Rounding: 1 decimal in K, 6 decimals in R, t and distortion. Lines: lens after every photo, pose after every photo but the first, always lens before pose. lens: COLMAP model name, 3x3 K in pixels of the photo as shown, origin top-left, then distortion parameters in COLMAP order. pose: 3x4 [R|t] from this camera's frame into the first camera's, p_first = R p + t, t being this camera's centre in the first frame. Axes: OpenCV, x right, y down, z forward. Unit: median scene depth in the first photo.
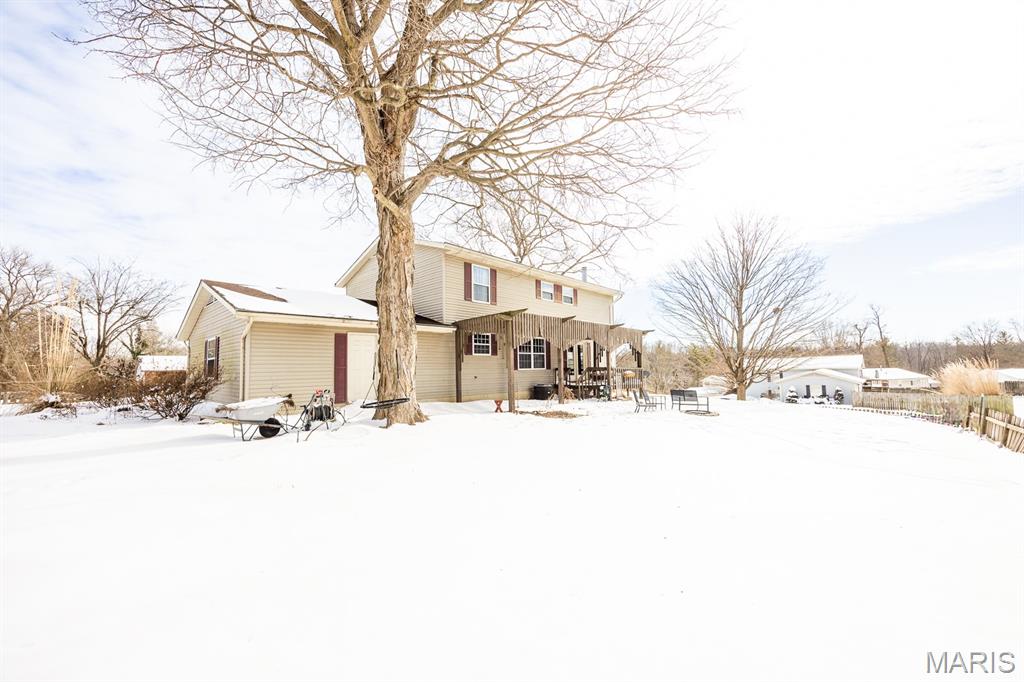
lens RADIAL K [[393.8, 0, 512.0], [0, 393.8, 341.0], [0, 0, 1]] dist [0.000032, -0.000117]
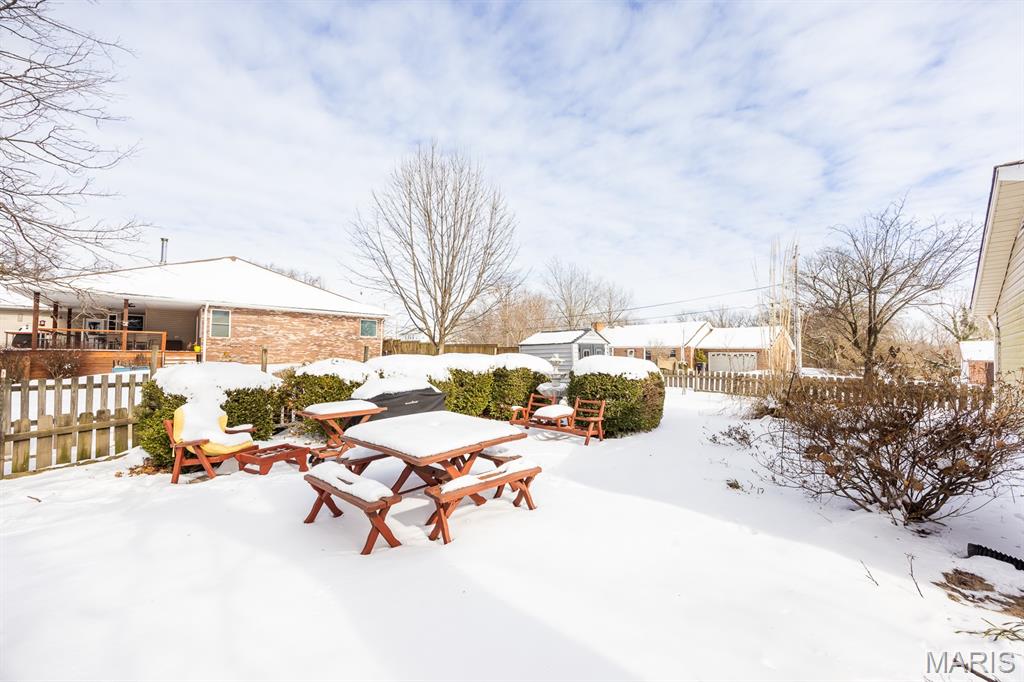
lens RADIAL K [[393.8, 0, 512.0], [0, 393.8, 341.0], [0, 0, 1]] dist [0.000032, -0.000117]
pose [[-0.062800, -0.020725, -0.997811, -0.256743], [0.057004, 0.998078, -0.024319, 0.010329], [0.996397, -0.058406, -0.061498, 0.379183]]
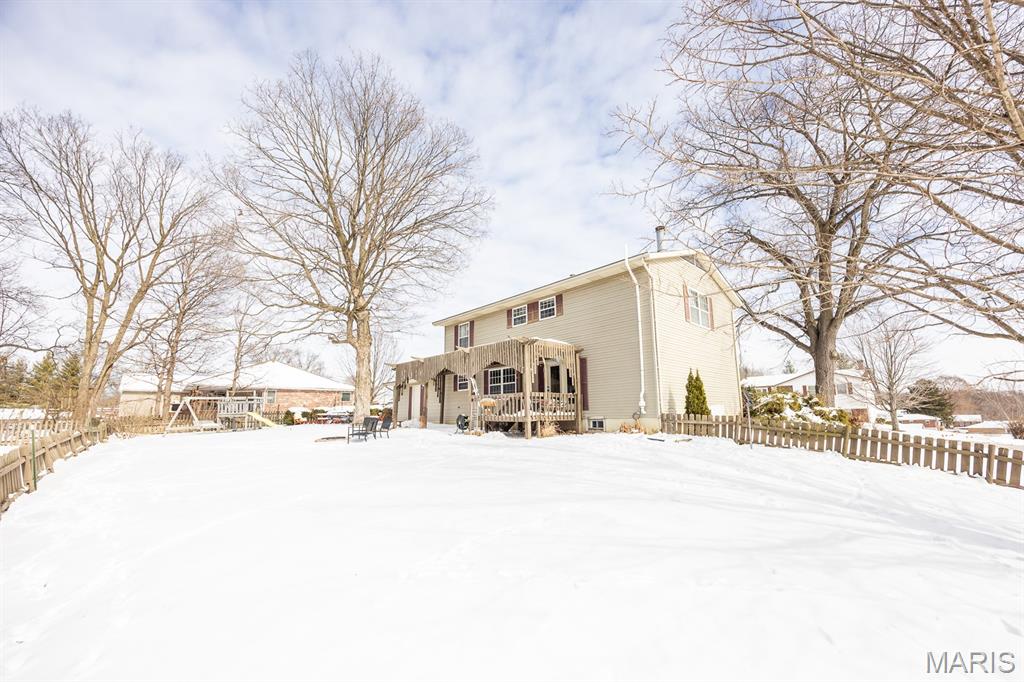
lens RADIAL K [[418.8, 0, 513.5], [0, 418.8, 383.2], [0, 0, 1]] dist [0.000024, -0.000025]
pose [[-0.085192, -0.068410, -0.994013, 1.278749], [0.081964, 0.993778, -0.075419, 0.128415], [0.992988, -0.087898, -0.079055, 1.251939]]
